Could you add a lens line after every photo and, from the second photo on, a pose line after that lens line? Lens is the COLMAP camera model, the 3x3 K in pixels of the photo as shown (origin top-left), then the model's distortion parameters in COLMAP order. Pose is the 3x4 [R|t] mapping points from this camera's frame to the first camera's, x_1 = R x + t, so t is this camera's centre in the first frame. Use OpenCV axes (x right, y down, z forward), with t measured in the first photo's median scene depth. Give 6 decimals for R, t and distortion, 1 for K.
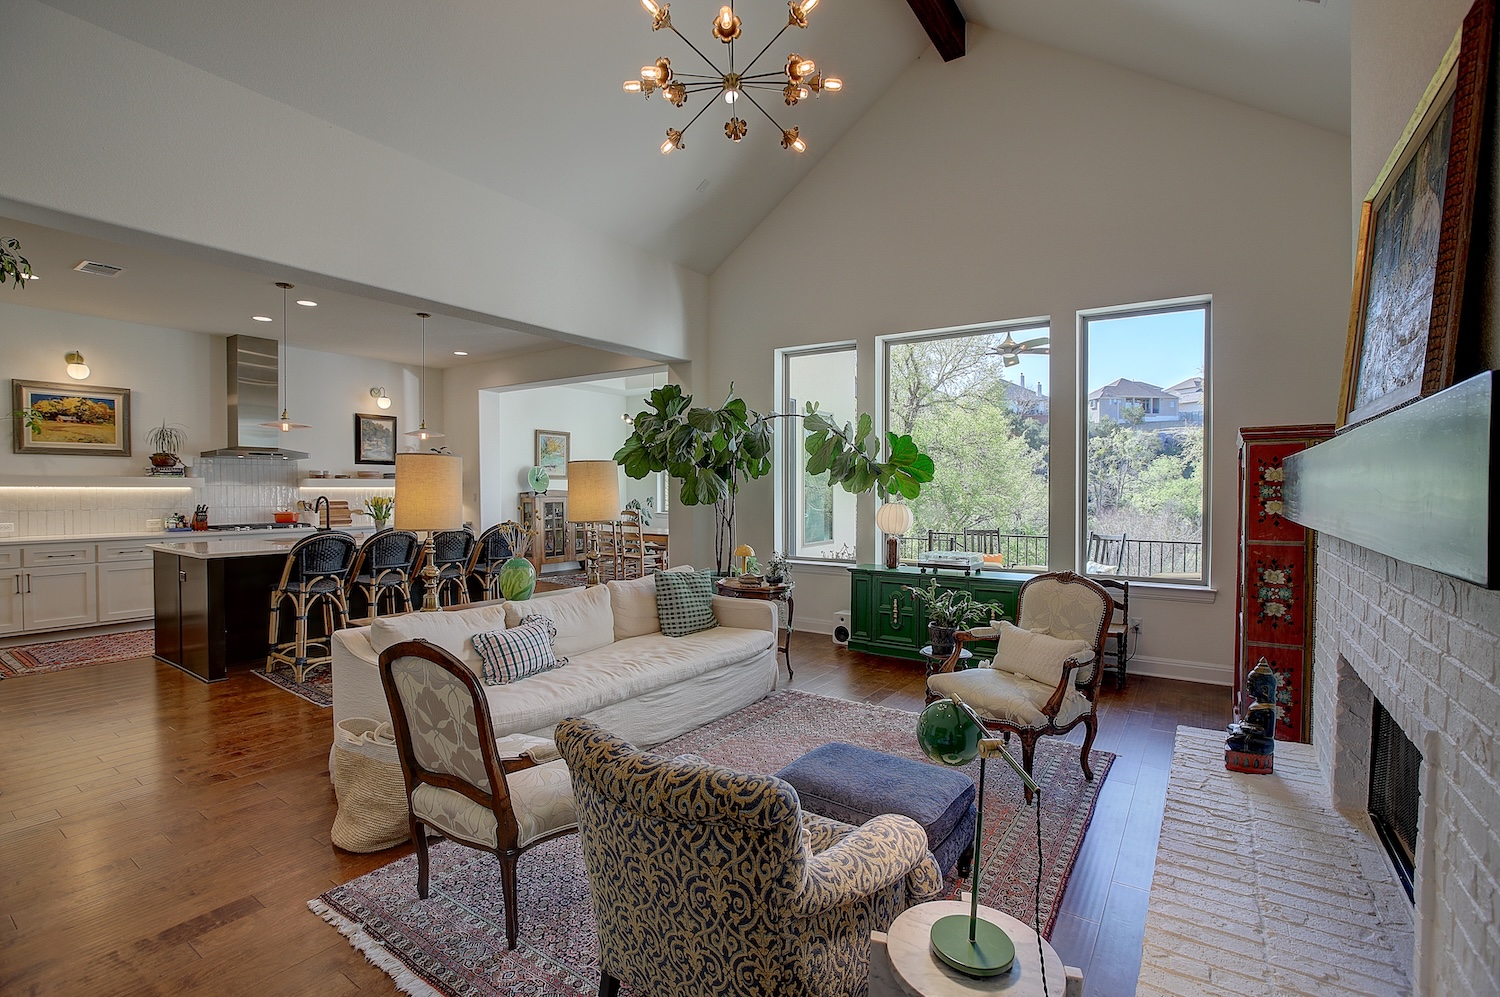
lens RADIAL K [[683.5, 0, 748.7], [0, 683.5, 501.3], [0, 0, 1]] dist [-0.038364, 0.010078]
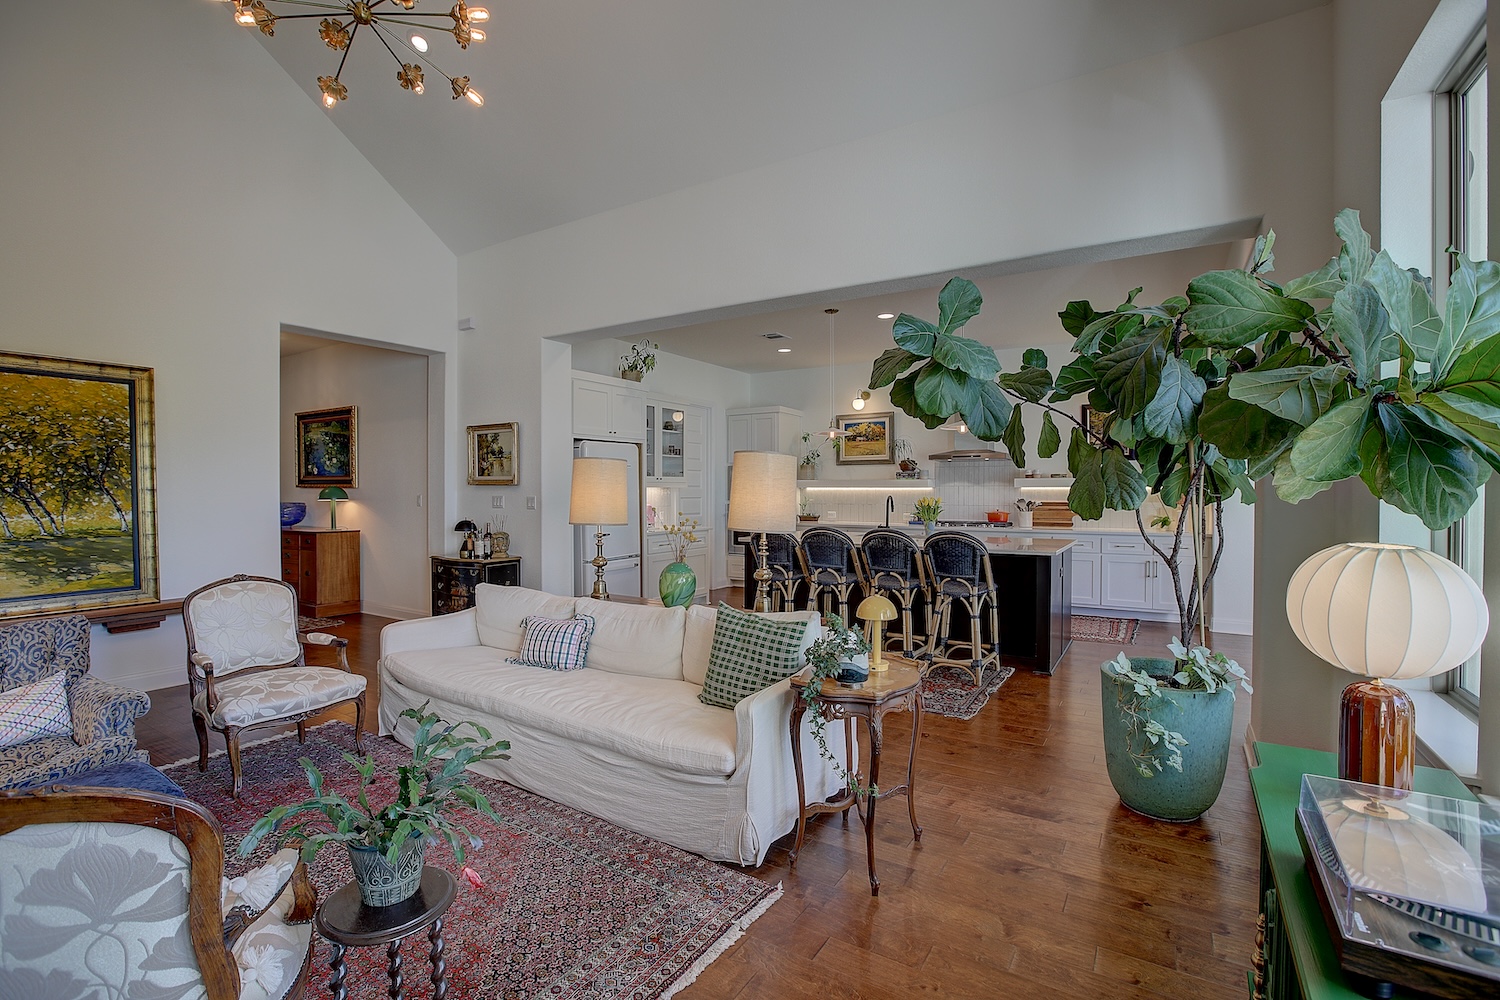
lens RADIAL K [[683.5, 0, 734.9], [0, 683.5, 500.0], [0, 0, 1]] dist [-0.038364, 0.010078]
pose [[0.037114, 0.018938, -0.999132, 0.400483], [-0.016924, 0.999689, 0.018320, -0.016794], [0.999168, 0.016229, 0.037423, 0.671760]]
